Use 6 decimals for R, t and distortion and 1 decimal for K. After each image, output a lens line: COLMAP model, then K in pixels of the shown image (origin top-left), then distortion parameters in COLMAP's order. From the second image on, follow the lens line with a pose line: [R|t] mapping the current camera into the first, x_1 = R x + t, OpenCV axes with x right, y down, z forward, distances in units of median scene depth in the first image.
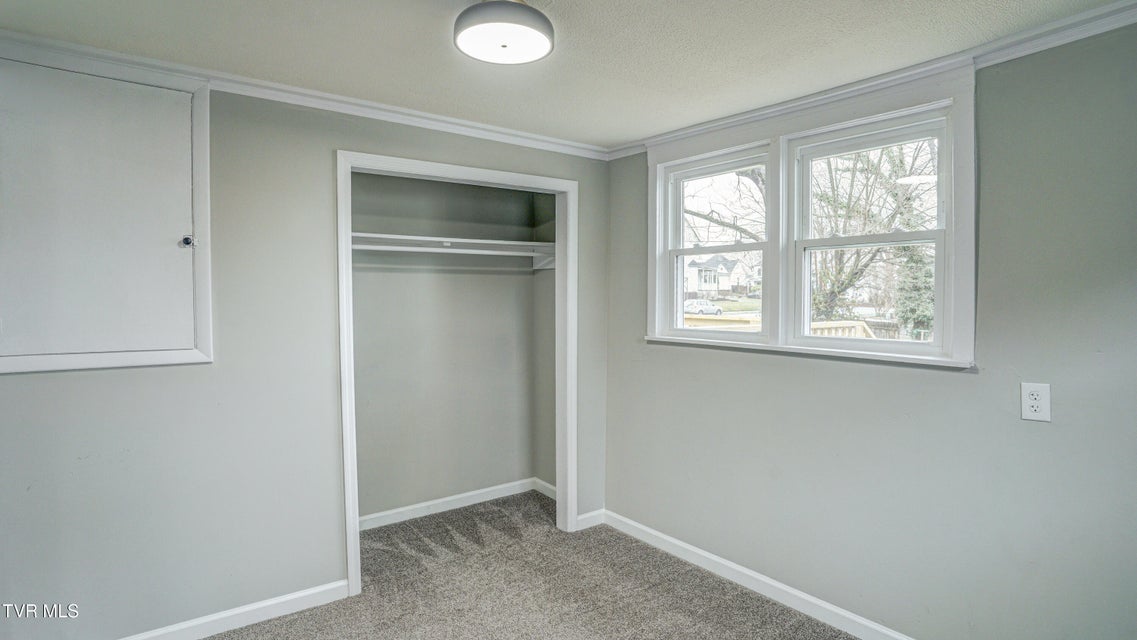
lens RADIAL K [[566.3, 0, 573.3], [0, 566.3, 318.3], [0, 0, 1]] dist [-0.080812, 0.036110]
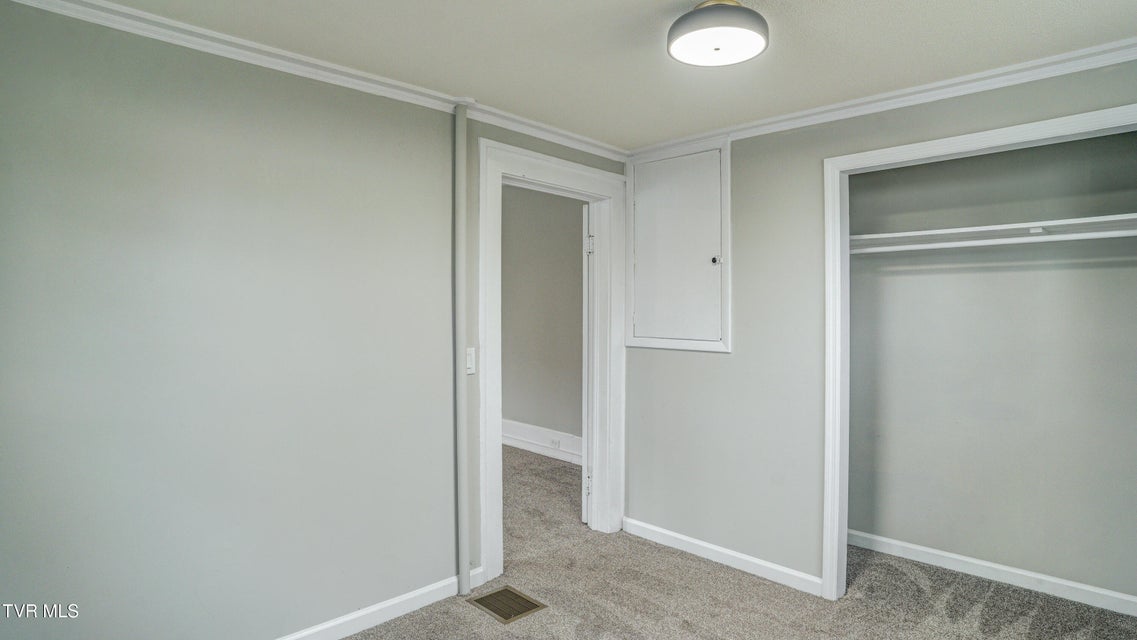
lens RADIAL K [[566.3, 0, 573.3], [0, 566.3, 318.3], [0, 0, 1]] dist [-0.080812, 0.036110]
pose [[0.169729, 0.017407, -0.985337, 0.415780], [-0.035877, 0.999290, 0.011473, -0.001382], [0.984837, 0.033404, 0.170233, 0.298968]]
